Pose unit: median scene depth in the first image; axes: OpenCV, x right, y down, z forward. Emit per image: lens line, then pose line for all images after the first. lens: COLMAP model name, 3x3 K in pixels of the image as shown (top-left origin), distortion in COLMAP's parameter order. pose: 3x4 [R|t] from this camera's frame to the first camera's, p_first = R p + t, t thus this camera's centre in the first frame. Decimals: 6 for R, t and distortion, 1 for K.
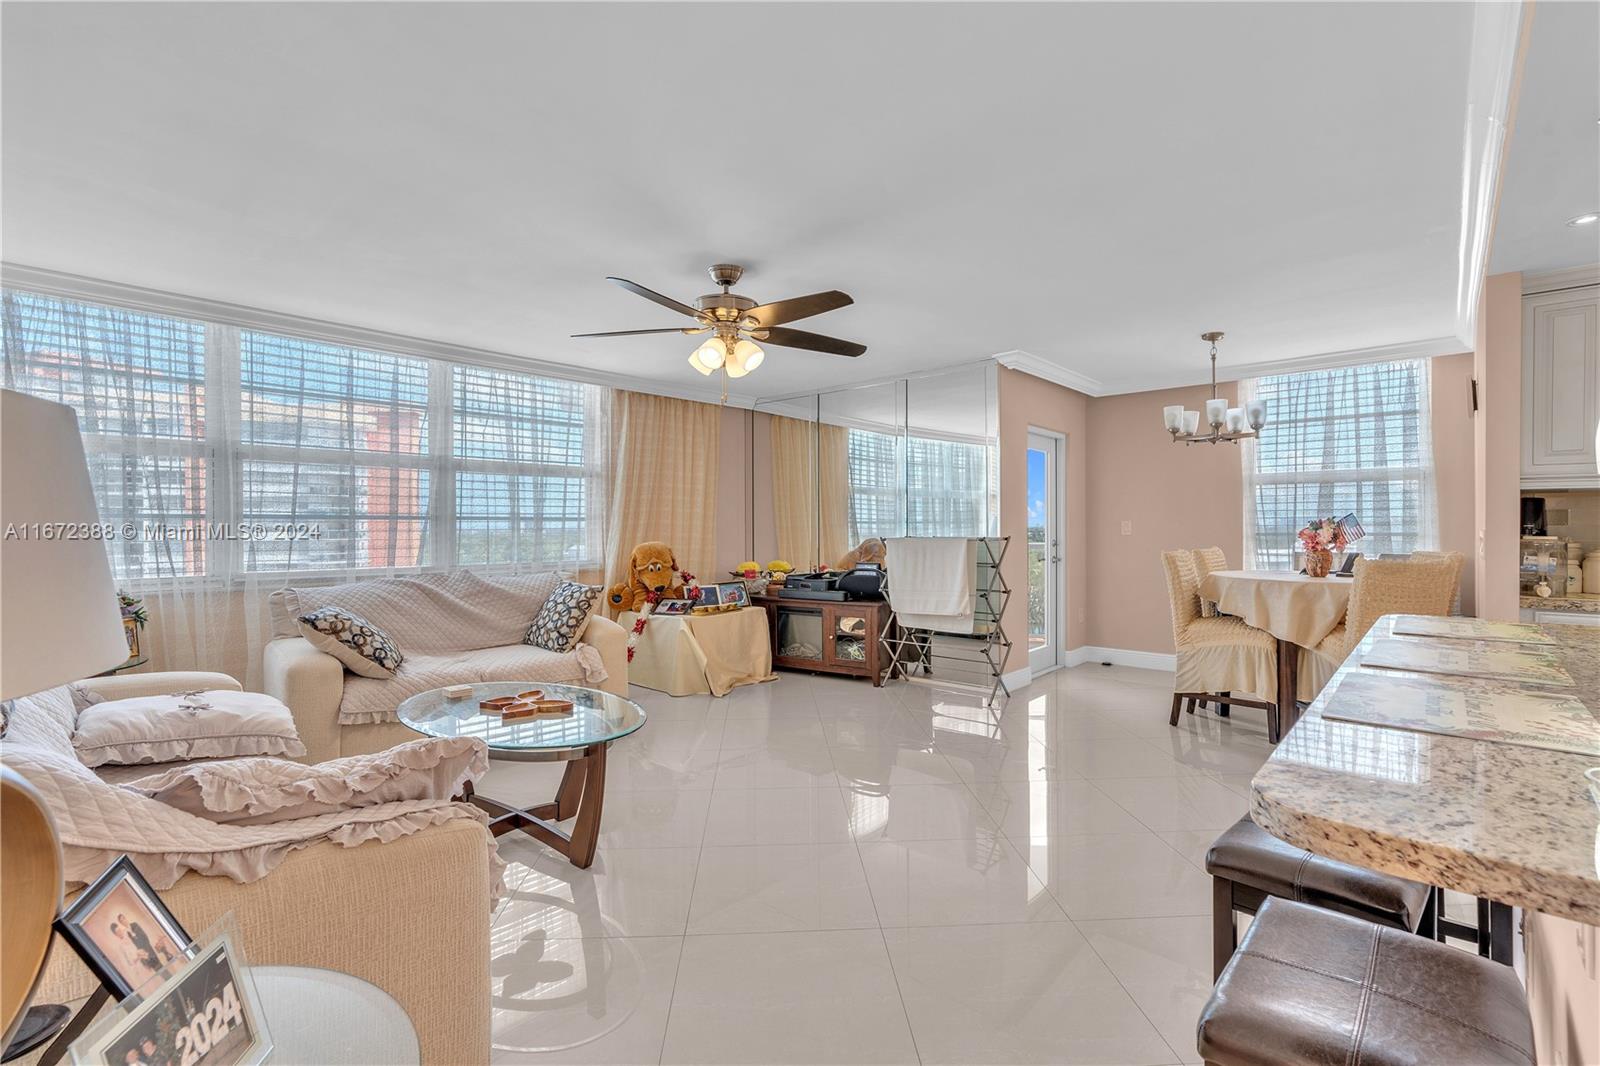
lens RADIAL K [[729.3, 0, 811.6], [0, 729.3, 528.7], [0, 0, 1]] dist [0.000107, 0.000662]
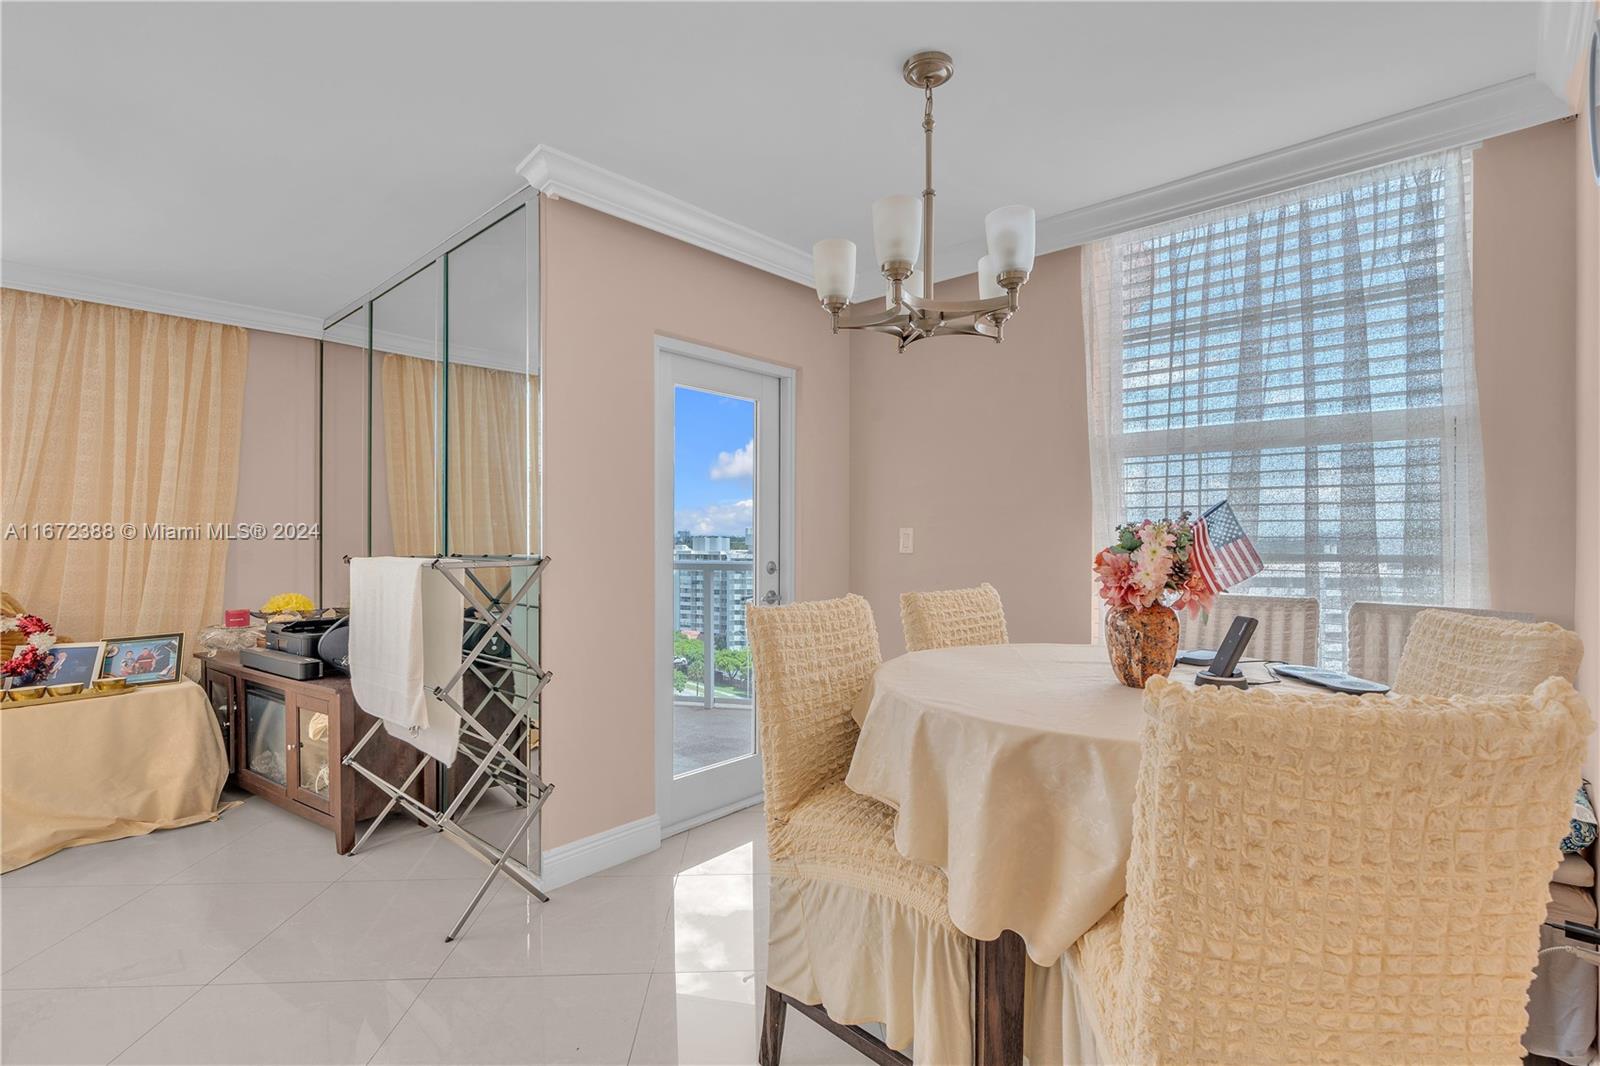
lens RADIAL K [[743.9, 0, 795.3], [0, 743.9, 536.2], [0, 0, 1]] dist [0.004369, 0.000536]
pose [[0.999542, 0.006555, -0.029544, 0.457672], [-0.006621, 0.999976, -0.002140, -0.003081], [0.029529, 0.002334, 0.999561, 0.540397]]
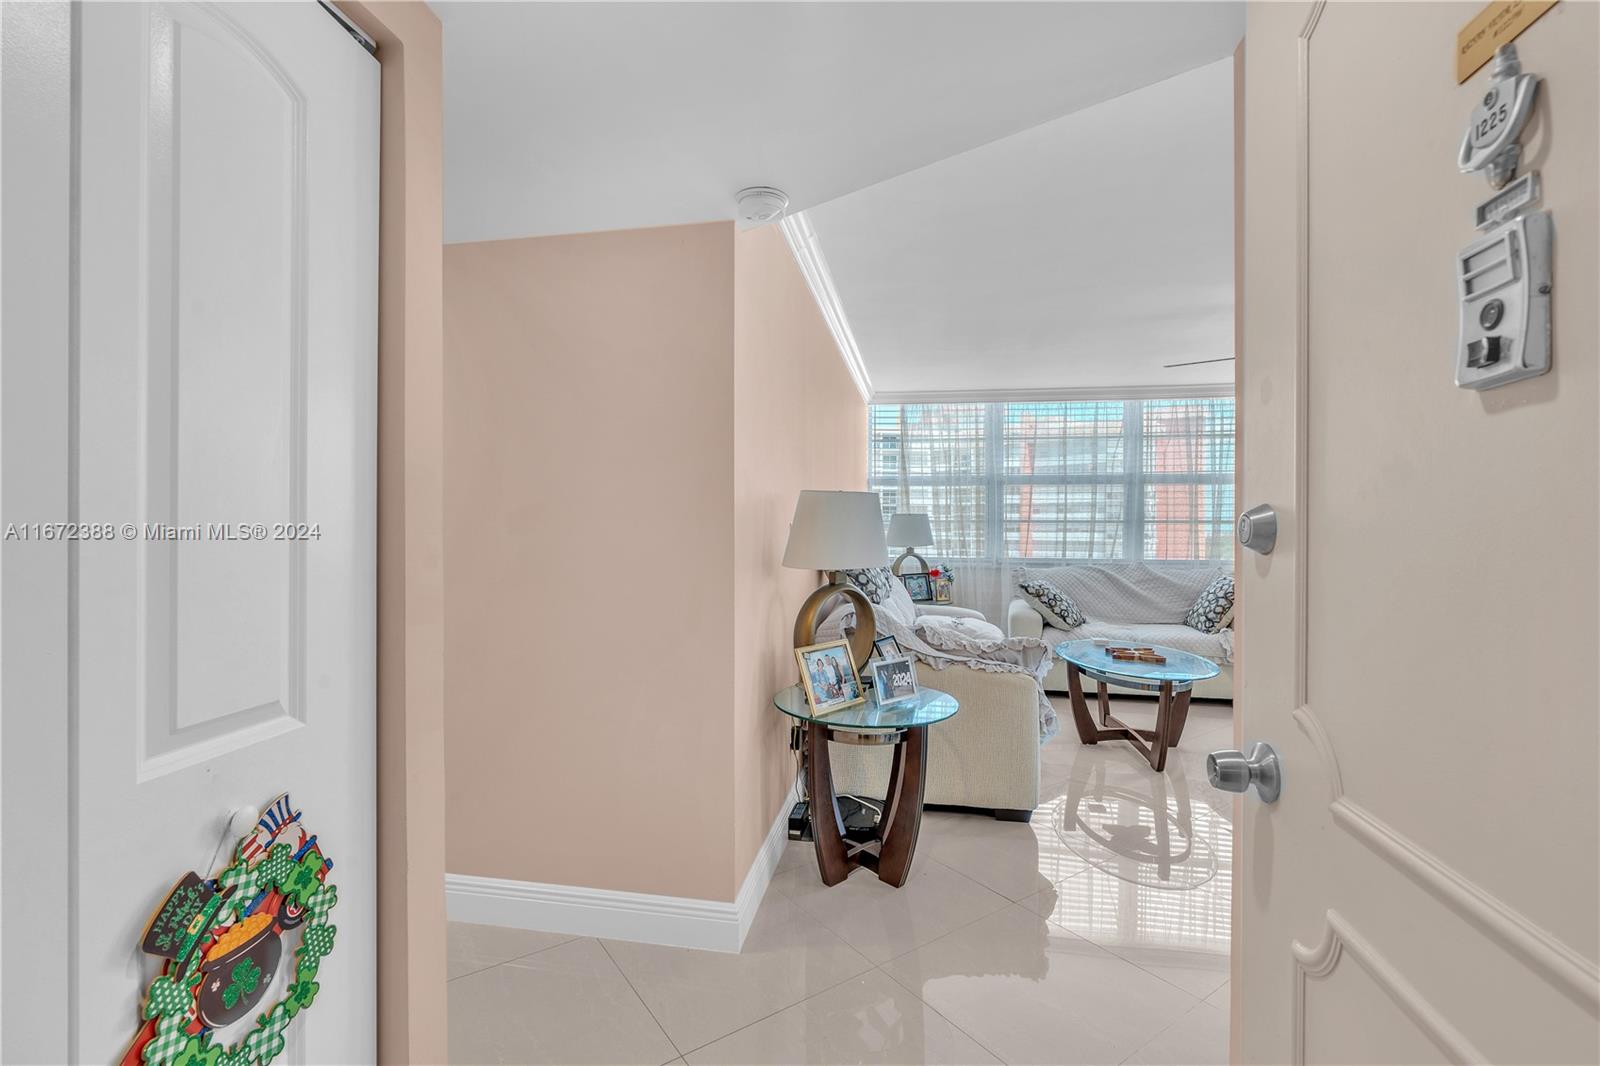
lens RADIAL K [[743.9, 0, 795.3], [0, 743.9, 536.2], [0, 0, 1]] dist [0.004369, 0.000536]
pose [[0.532242, 0.014407, -0.846469, 0.281931], [-0.007917, 0.999896, 0.012040, 0.000177], [0.846555, 0.000293, 0.532301, -0.192244]]
